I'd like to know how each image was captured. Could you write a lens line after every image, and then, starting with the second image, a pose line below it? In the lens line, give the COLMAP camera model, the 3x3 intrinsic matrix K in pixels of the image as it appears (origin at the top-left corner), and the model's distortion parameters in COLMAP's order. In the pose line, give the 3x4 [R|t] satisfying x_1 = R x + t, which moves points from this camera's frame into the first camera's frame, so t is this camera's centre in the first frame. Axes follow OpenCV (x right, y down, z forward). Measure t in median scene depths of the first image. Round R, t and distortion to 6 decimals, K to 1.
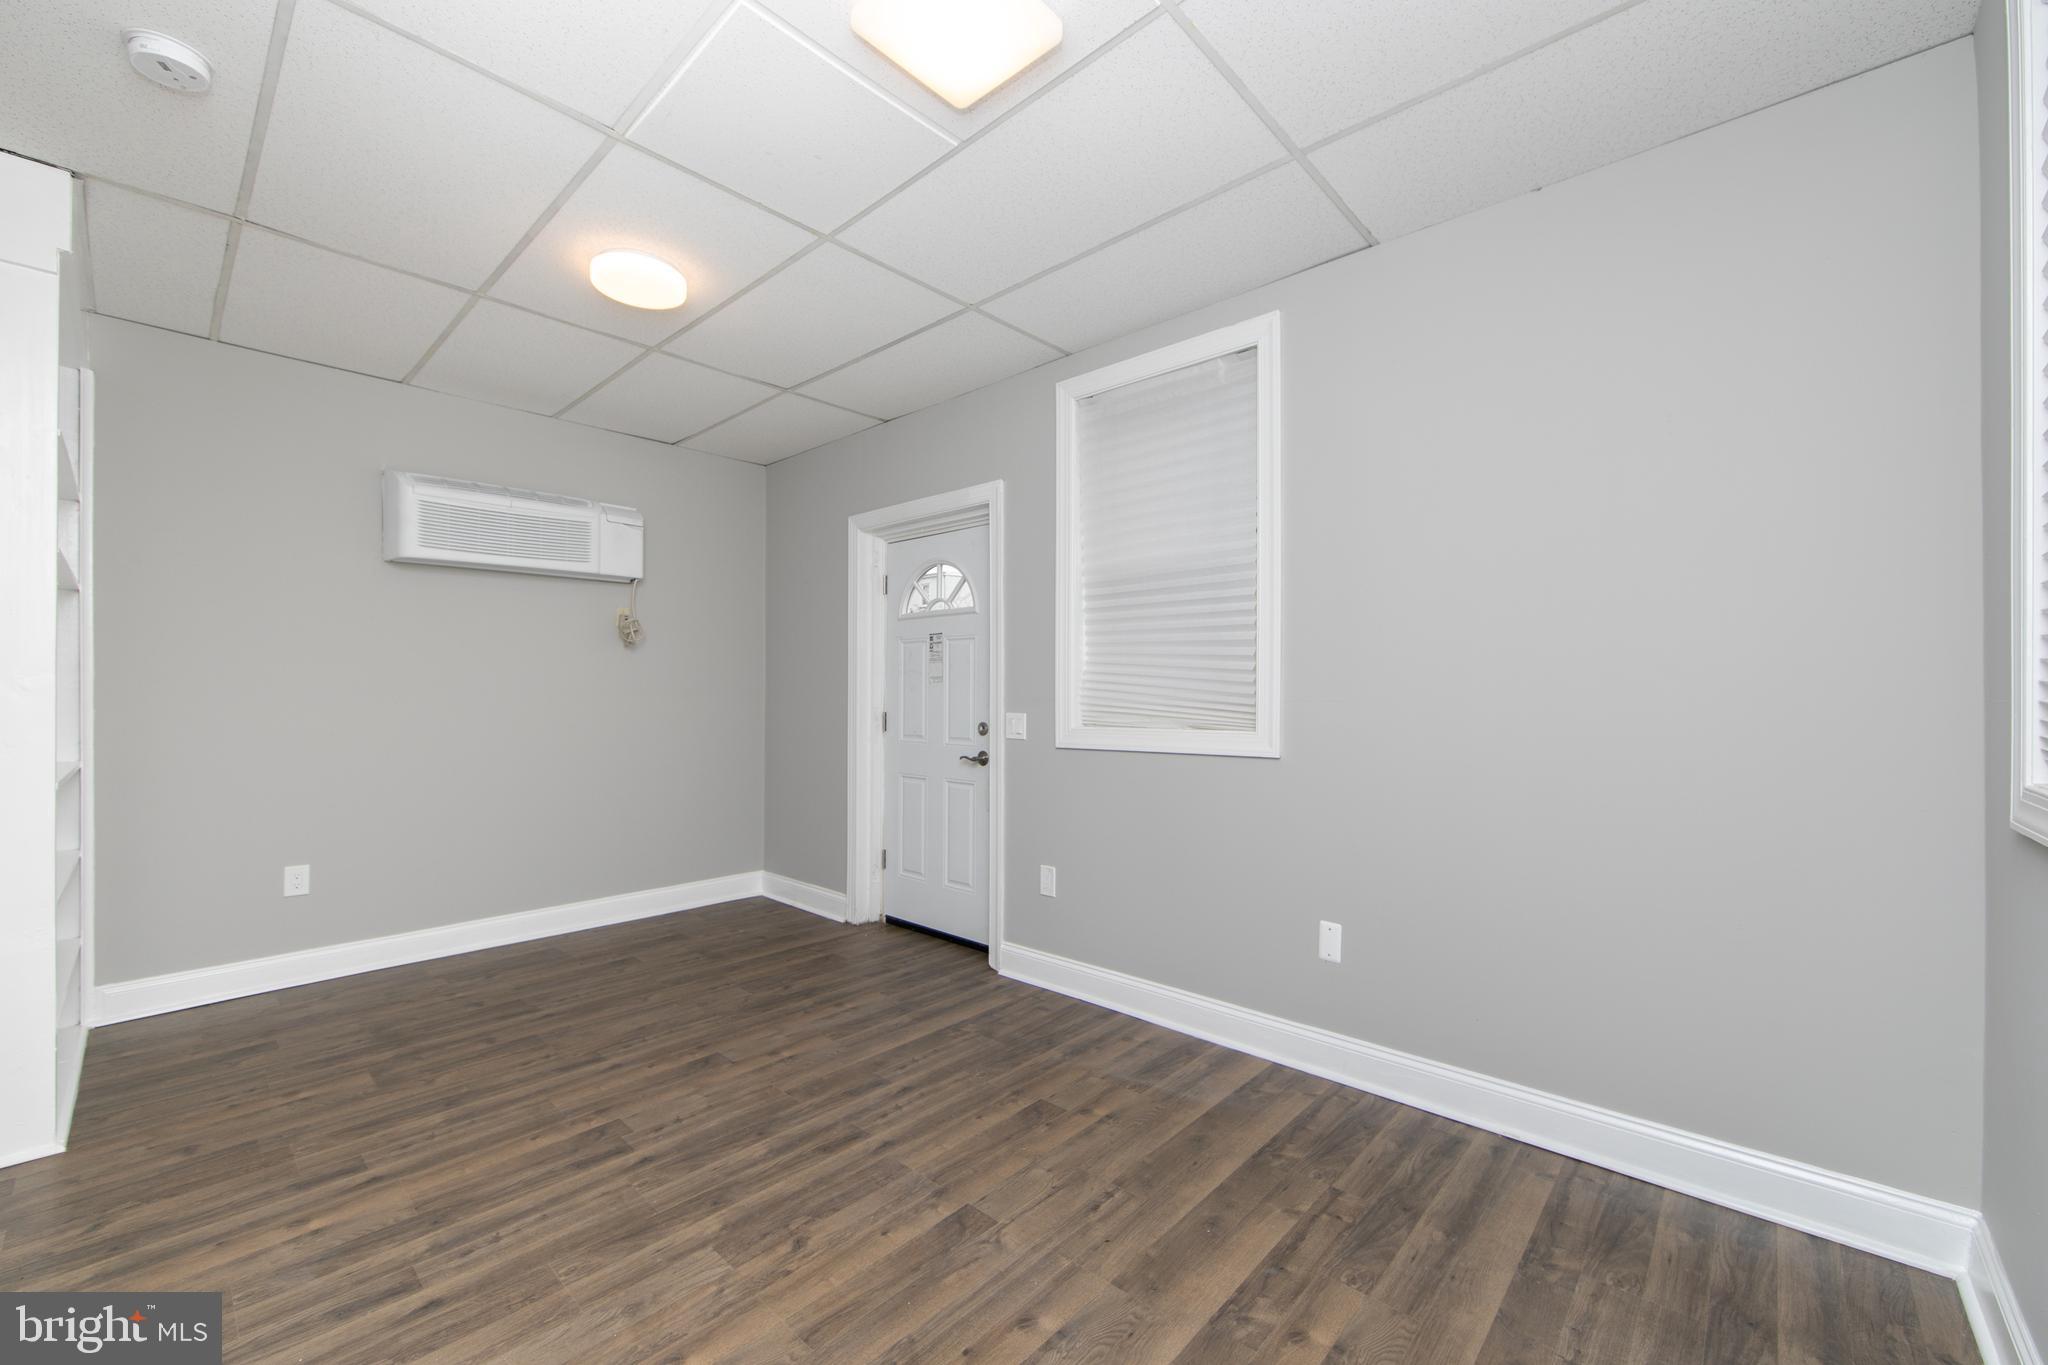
lens RADIAL K [[799.5, 0, 1032.2], [0, 799.5, 684.4], [0, 0, 1]] dist [-0.002180, -0.000274]
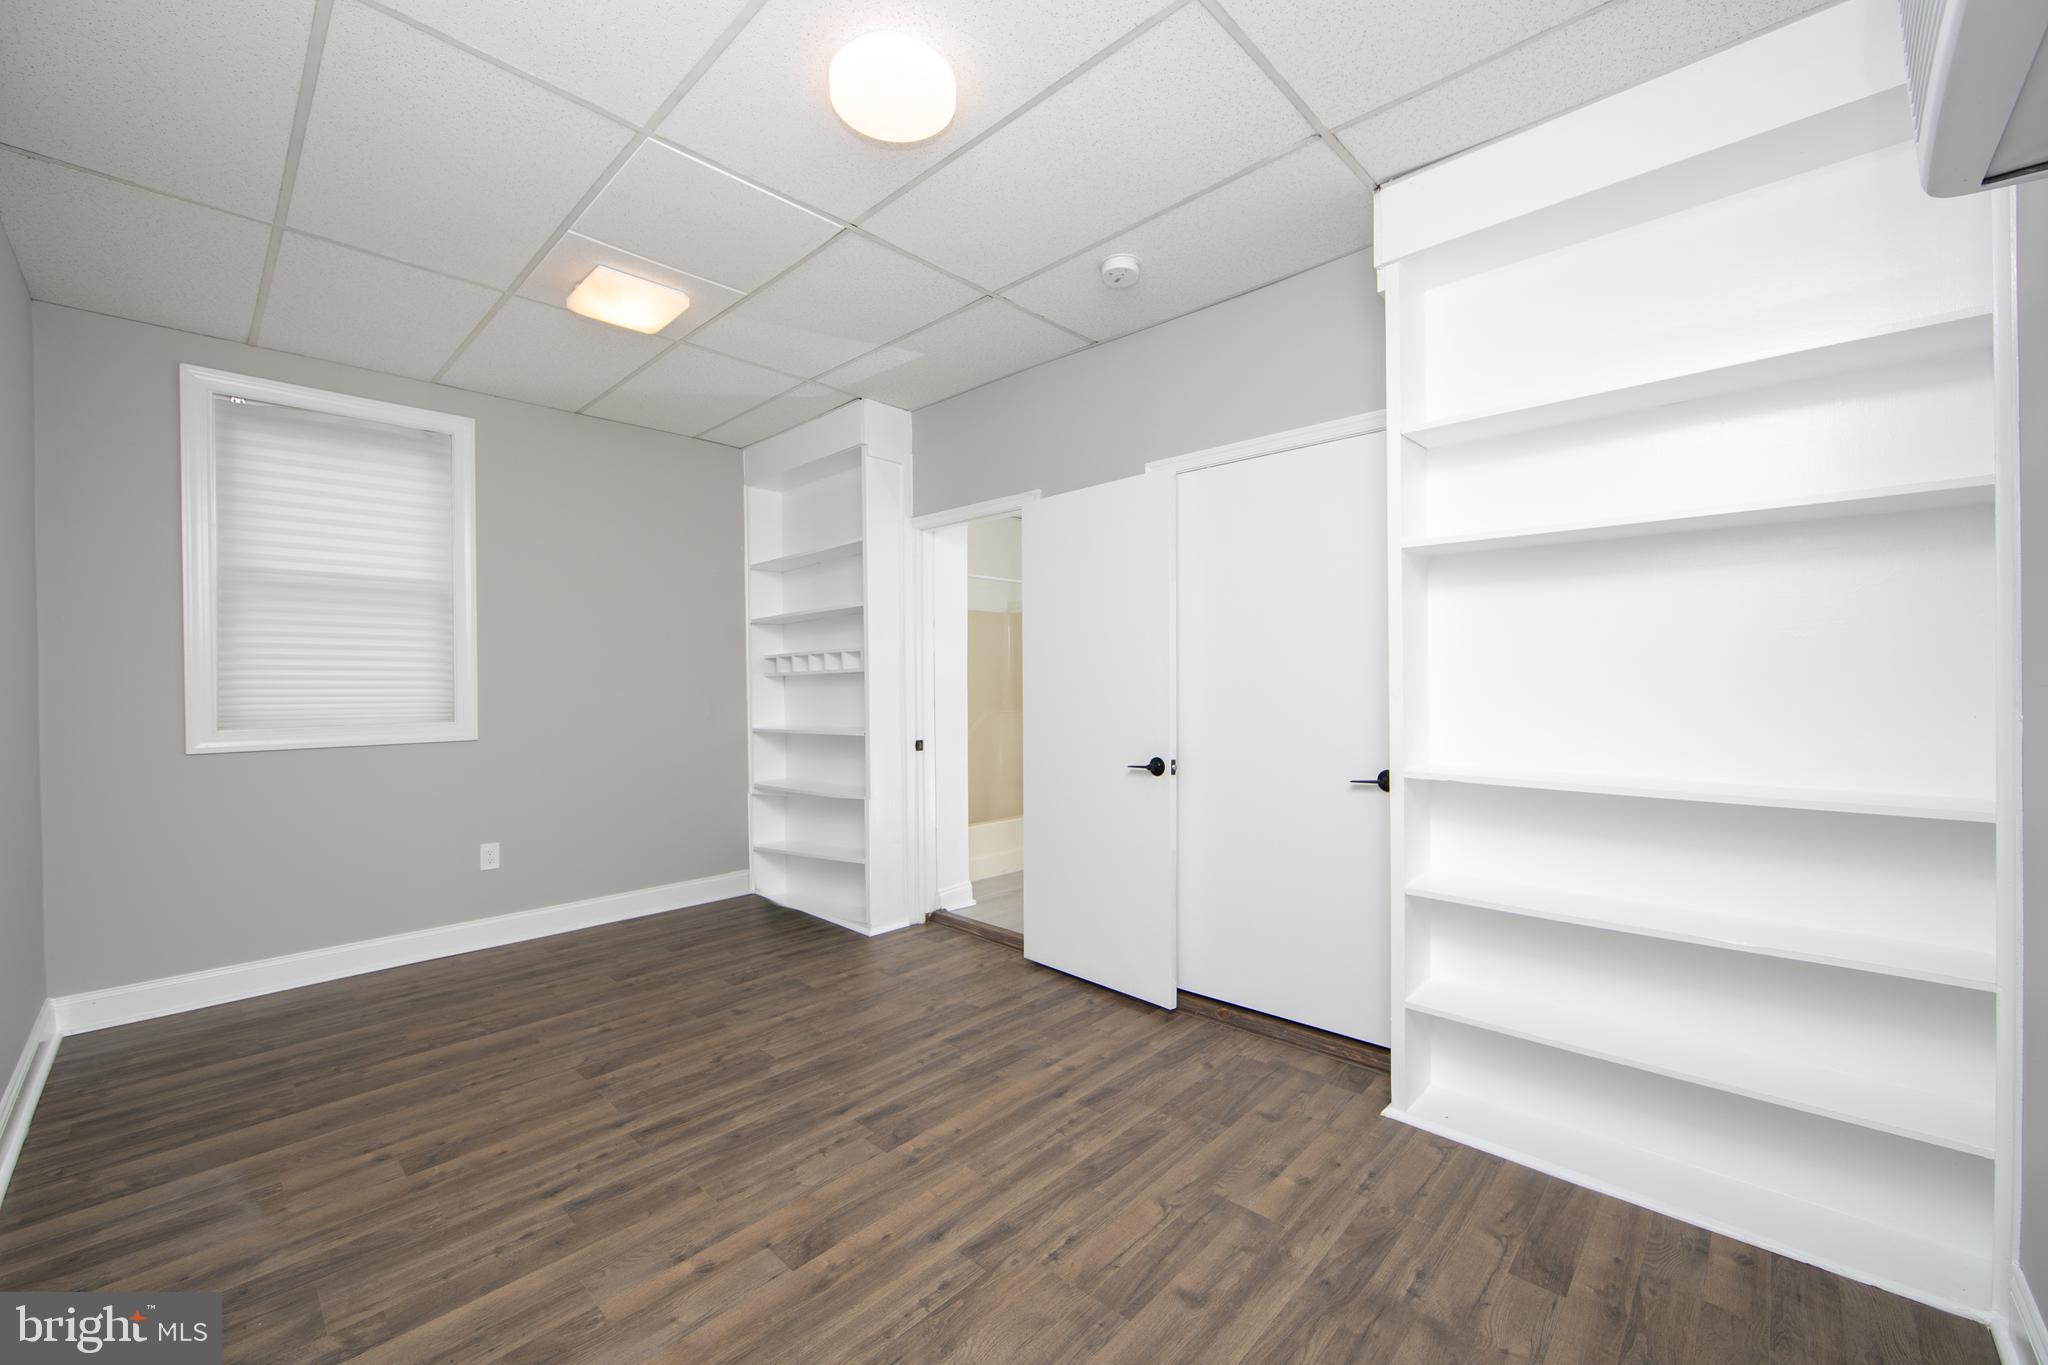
lens RADIAL K [[805.5, 0, 1016.3], [0, 805.5, 687.0], [0, 0, 1]] dist [-0.007362, 0.000071]
pose [[-0.999295, 0.008321, 0.036612, -0.658614], [0.008159, 0.999956, -0.004590, 0.010470], [-0.036649, -0.004288, -0.999319, 1.797158]]
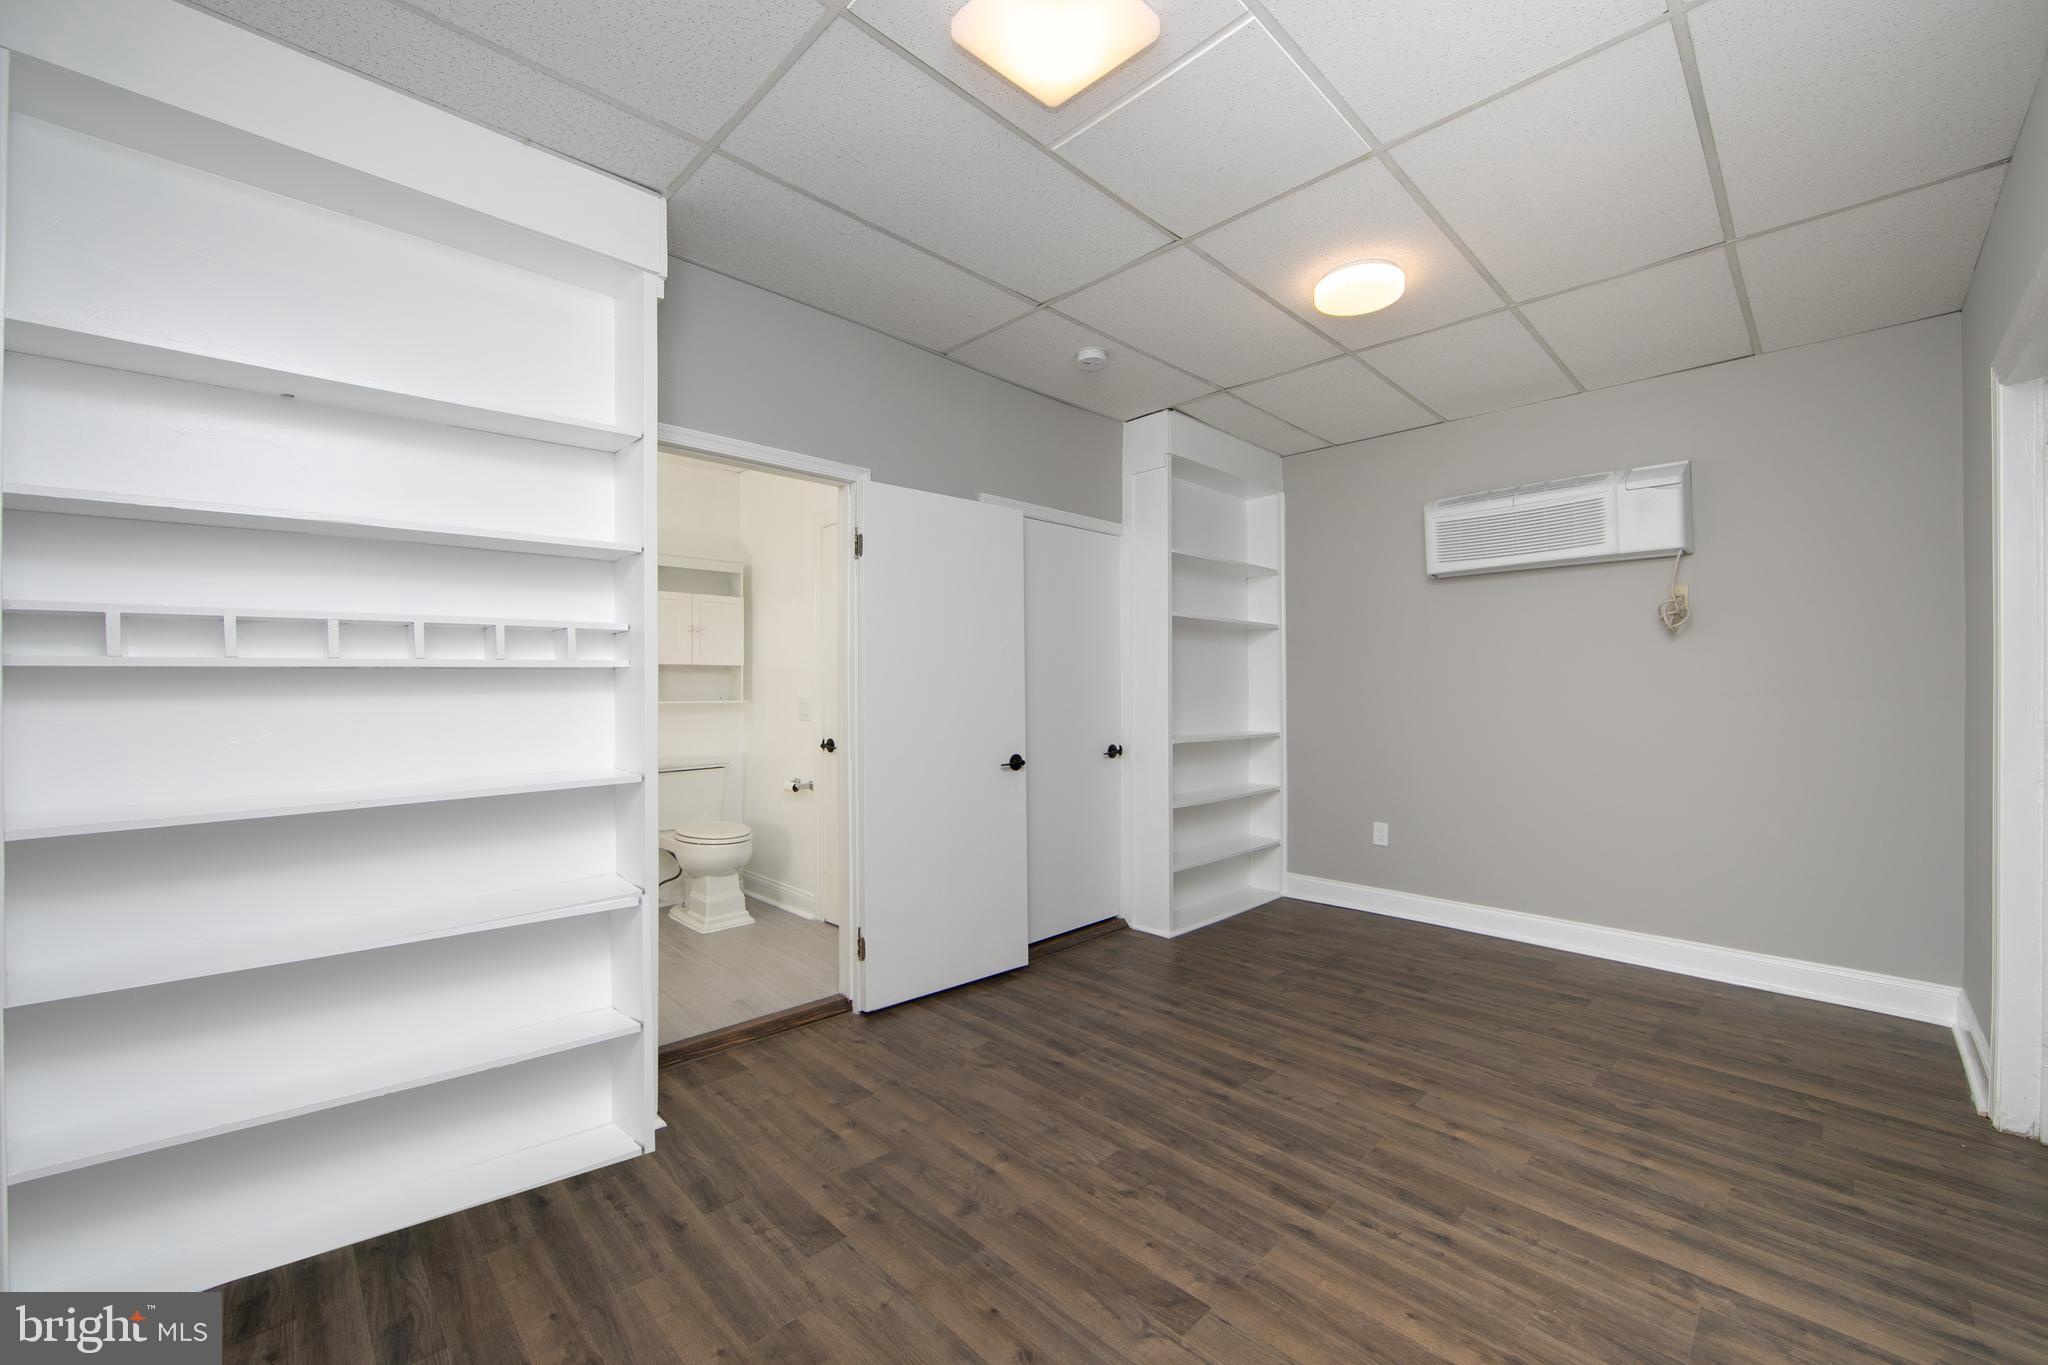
lens RADIAL K [[821.3, 0, 1030.6], [0, 821.3, 685.0], [0, 0, 1]] dist [-0.009709, 0.000330]
pose [[-0.055887, -0.004327, -0.998428, 0.613325], [0.011976, 0.999916, -0.005003, 0.000914], [0.998365, -0.012236, -0.055830, 0.677493]]
